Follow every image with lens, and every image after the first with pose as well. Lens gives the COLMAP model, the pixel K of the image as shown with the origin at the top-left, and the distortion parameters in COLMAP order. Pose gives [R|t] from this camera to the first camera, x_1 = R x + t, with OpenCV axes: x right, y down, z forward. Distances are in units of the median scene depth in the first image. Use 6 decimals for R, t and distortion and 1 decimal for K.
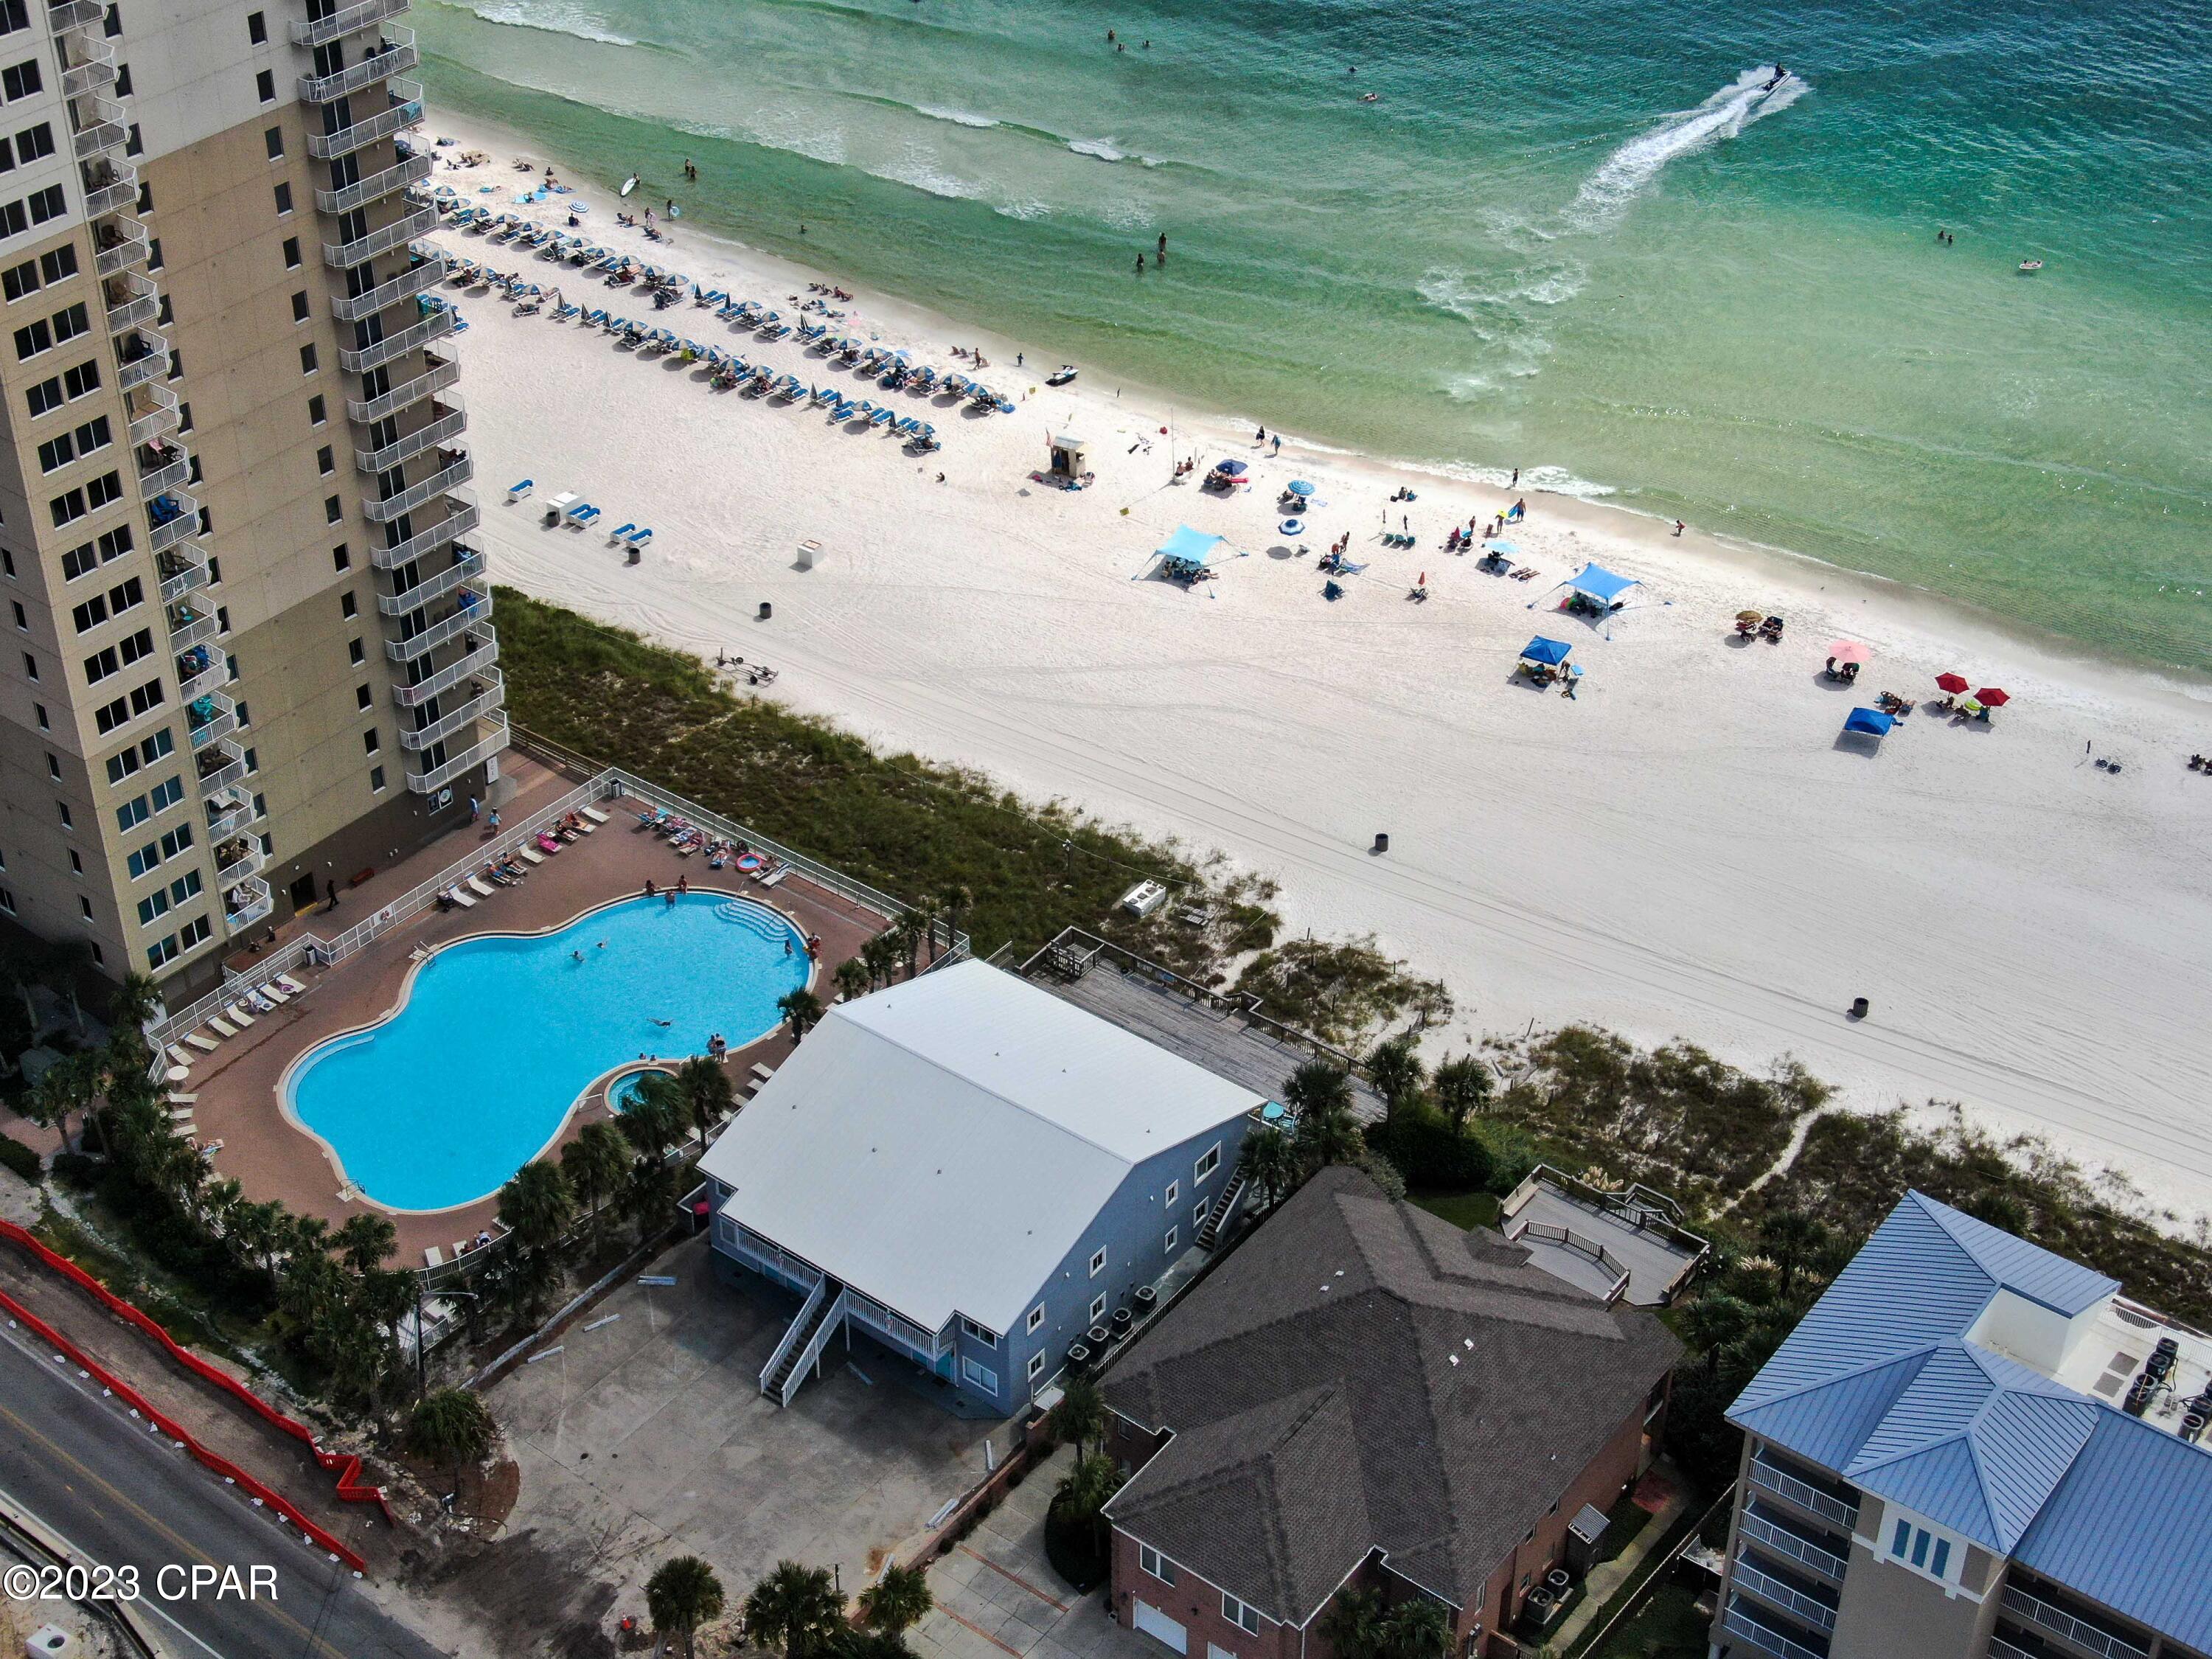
lens RADIAL K [[3052.9, 0, 1107.3], [0, 3052.9, 945.8], [0, 0, 1]] dist [0.283567, -1.709604]
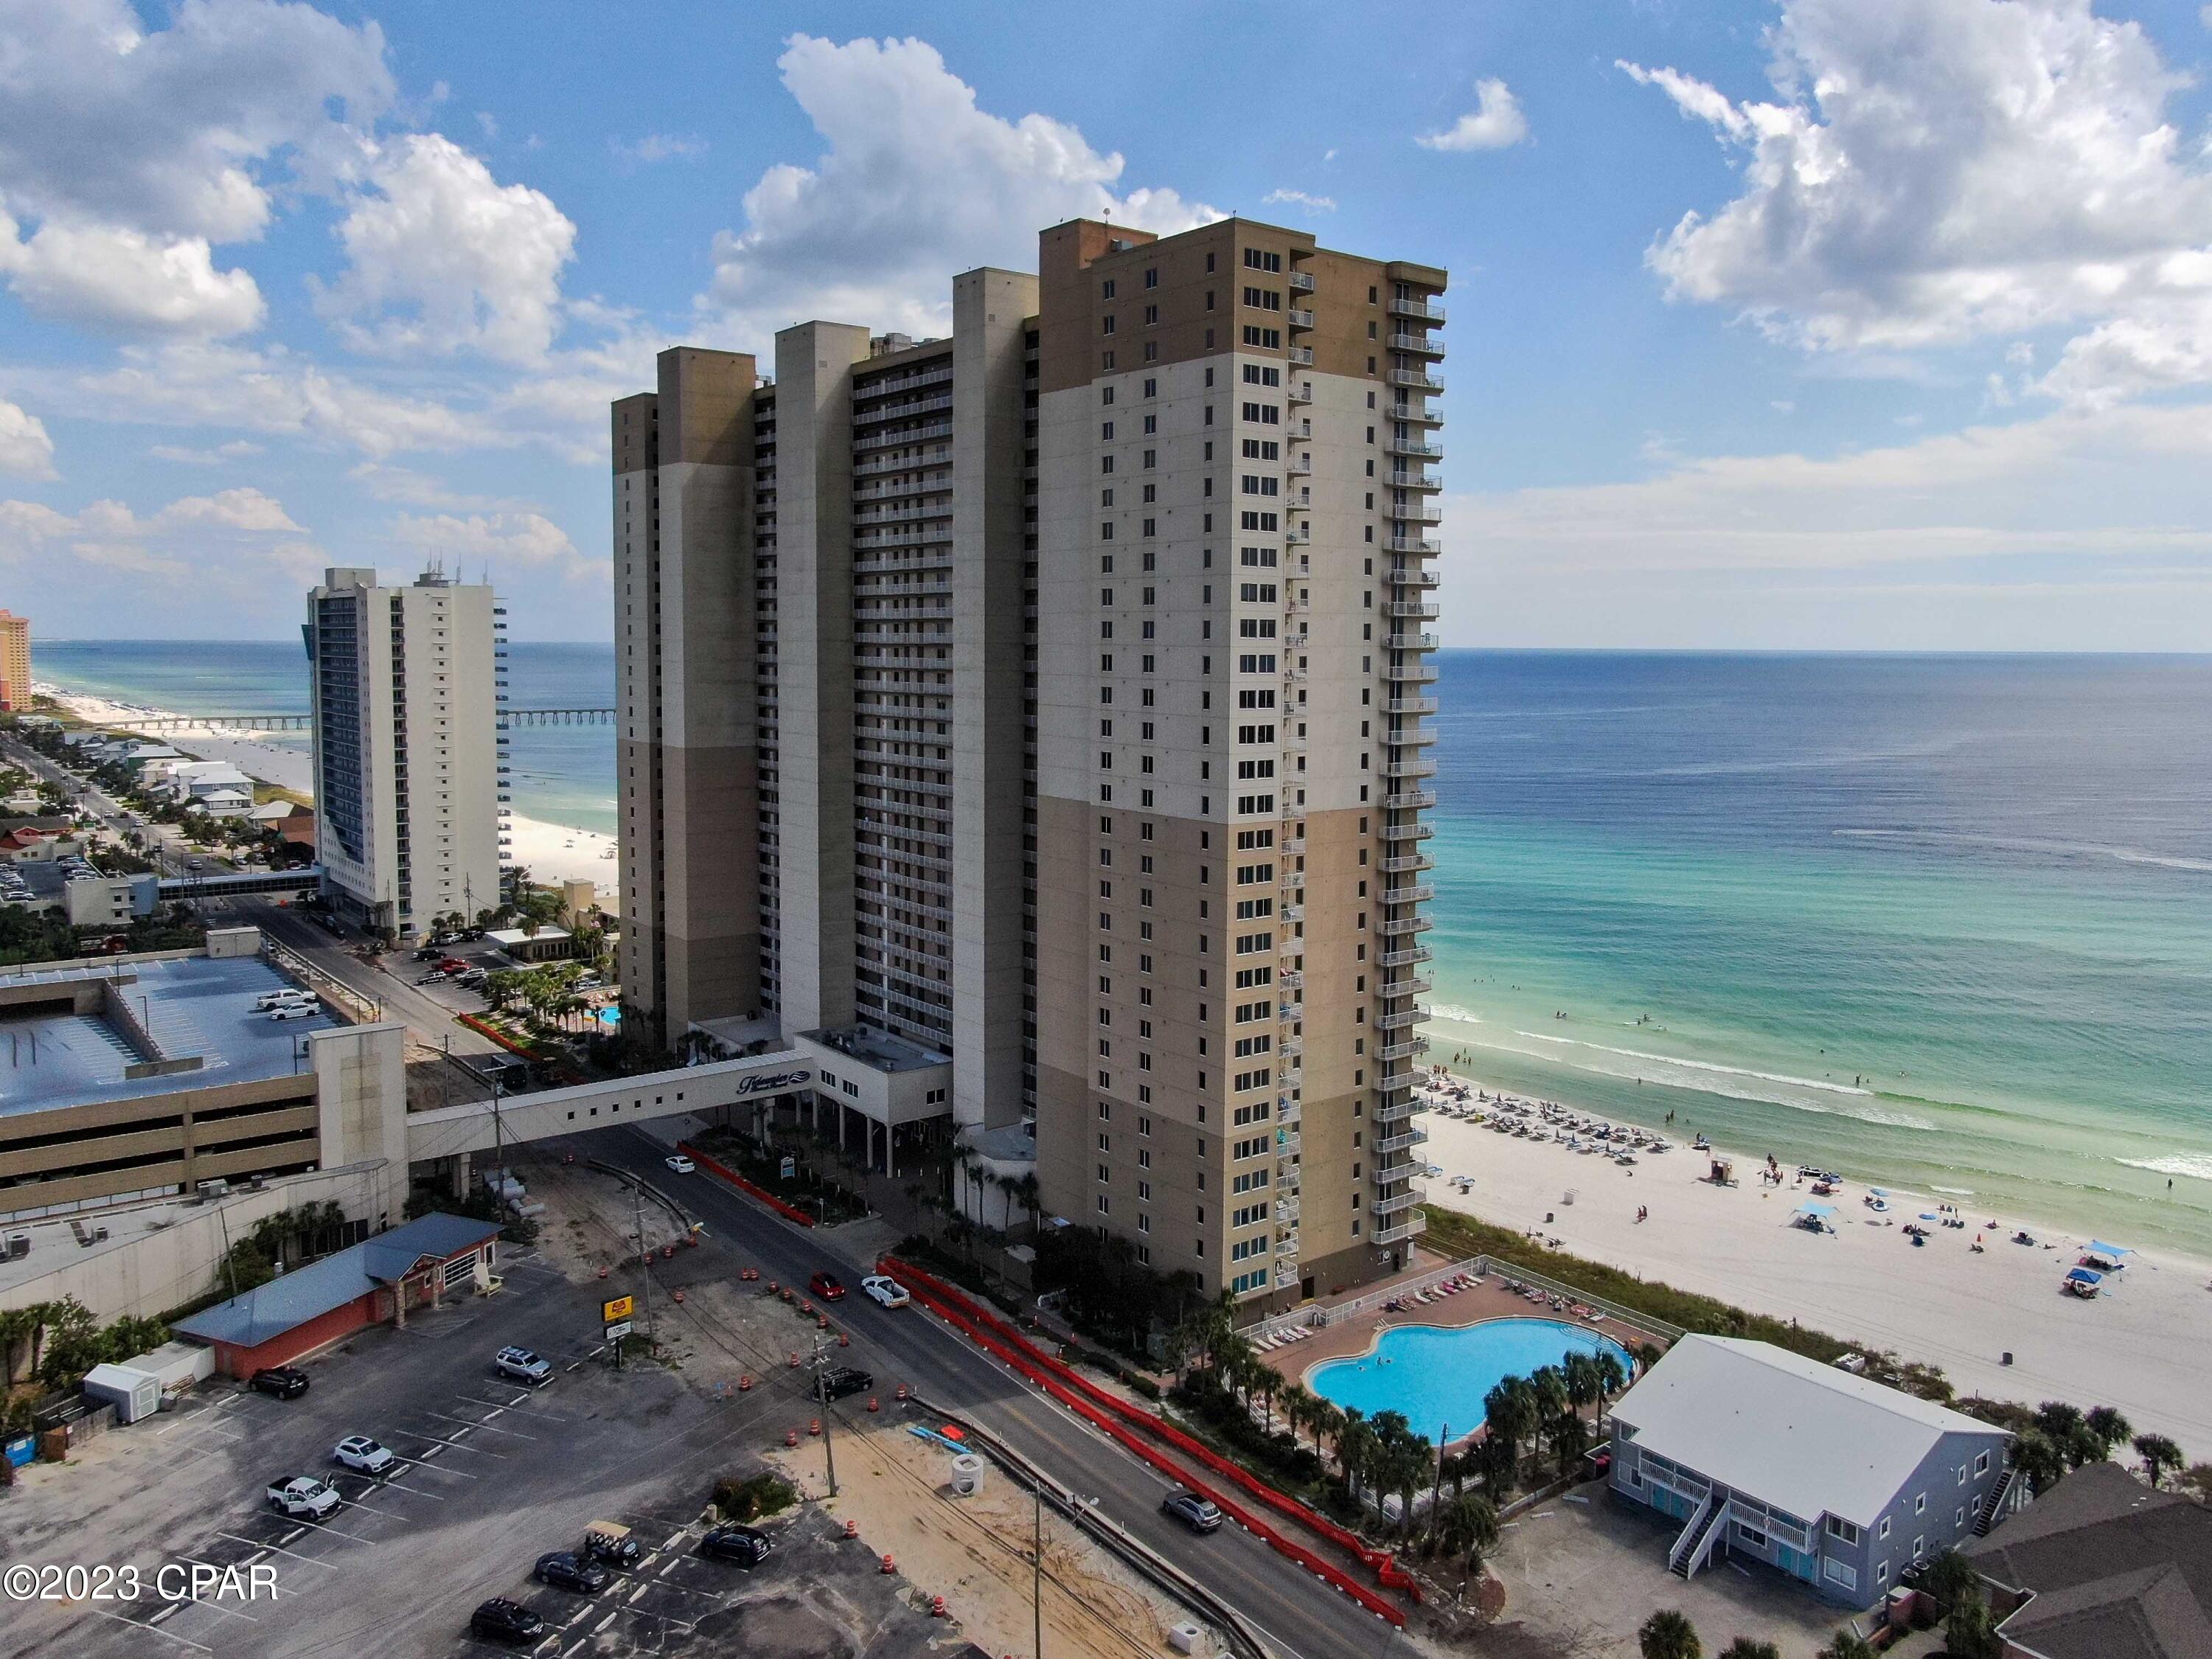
lens RADIAL K [[1621.4, 0, 1100.7], [0, 1621.4, 759.6], [0, 0, 1]] dist [-0.019427, 0.004724]
pose [[0.965243, 0.016659, -0.260823, -0.155033], [-0.156325, 0.836567, -0.525089, 0.229518], [0.209449, 0.547611, 0.810094, 0.131465]]
